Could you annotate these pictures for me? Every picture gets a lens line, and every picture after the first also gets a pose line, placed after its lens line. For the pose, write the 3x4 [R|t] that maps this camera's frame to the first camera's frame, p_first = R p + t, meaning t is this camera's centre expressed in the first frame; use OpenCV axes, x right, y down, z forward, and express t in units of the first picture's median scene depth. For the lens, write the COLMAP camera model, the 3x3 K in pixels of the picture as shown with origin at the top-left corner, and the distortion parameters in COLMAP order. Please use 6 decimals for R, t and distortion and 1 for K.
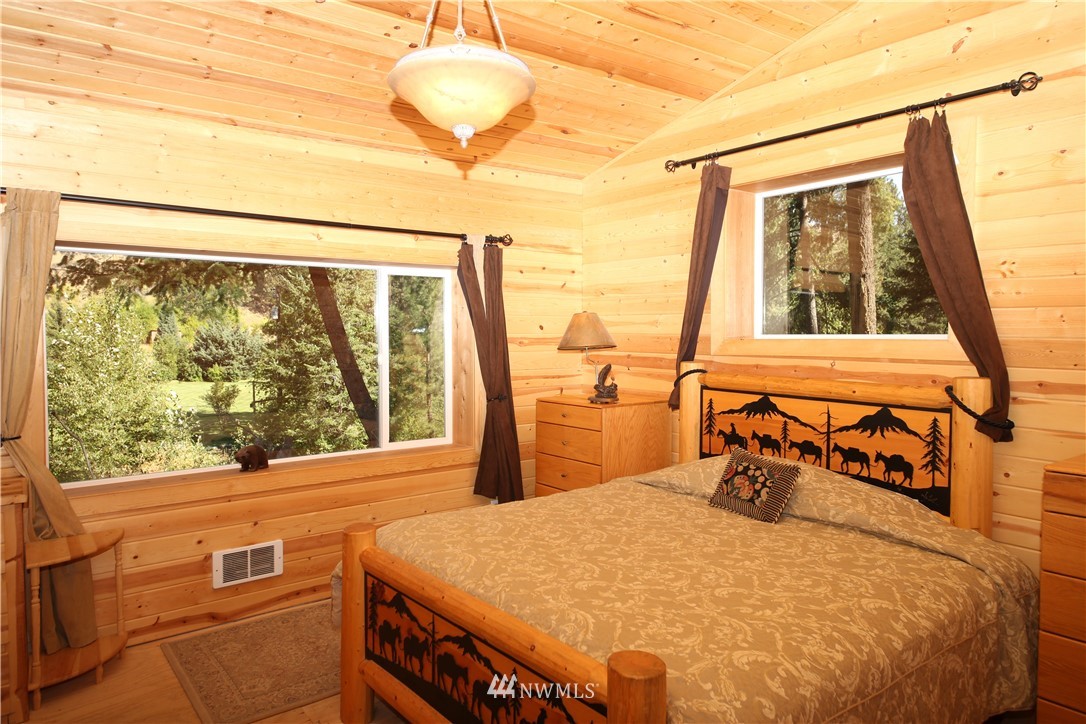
lens RADIAL K [[698.7, 0, 543.6], [0, 698.7, 361.6], [0, 0, 1]] dist [0.062749, -0.027379]
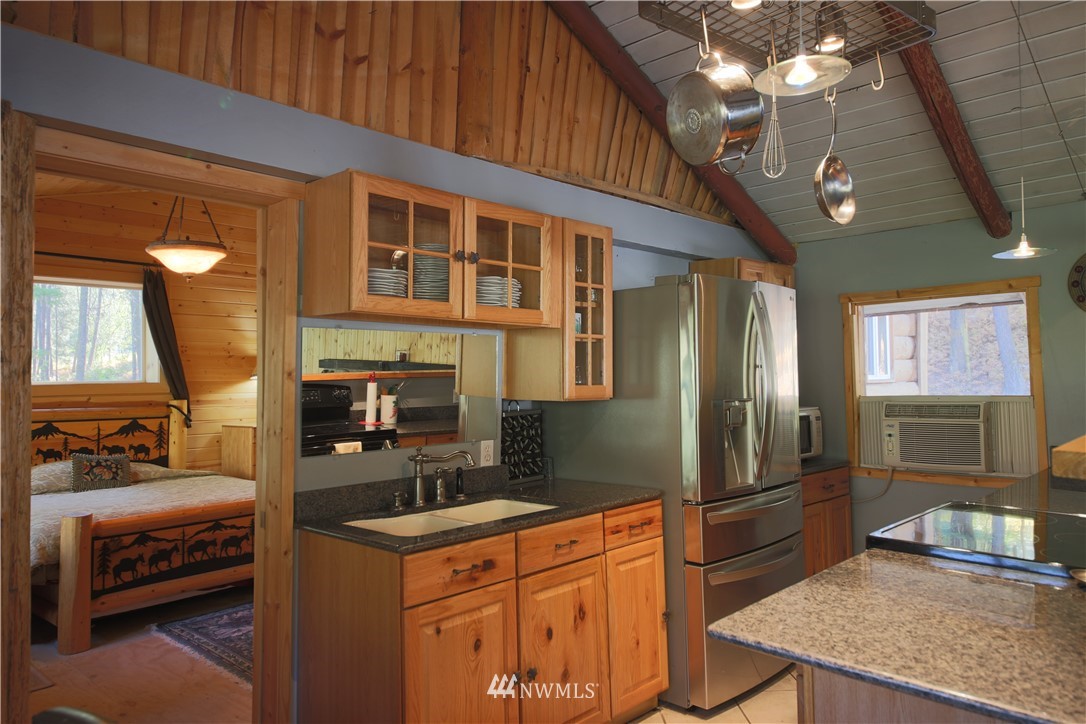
lens RADIAL K [[698.7, 0, 545.8], [0, 698.7, 359.3], [0, 0, 1]] dist [0.062749, -0.027379]
pose [[-0.147823, 0.022777, 0.988752, -1.513213], [0.054081, 0.998425, -0.014914, -0.006729], [-0.987534, 0.051268, -0.148822, 0.208381]]
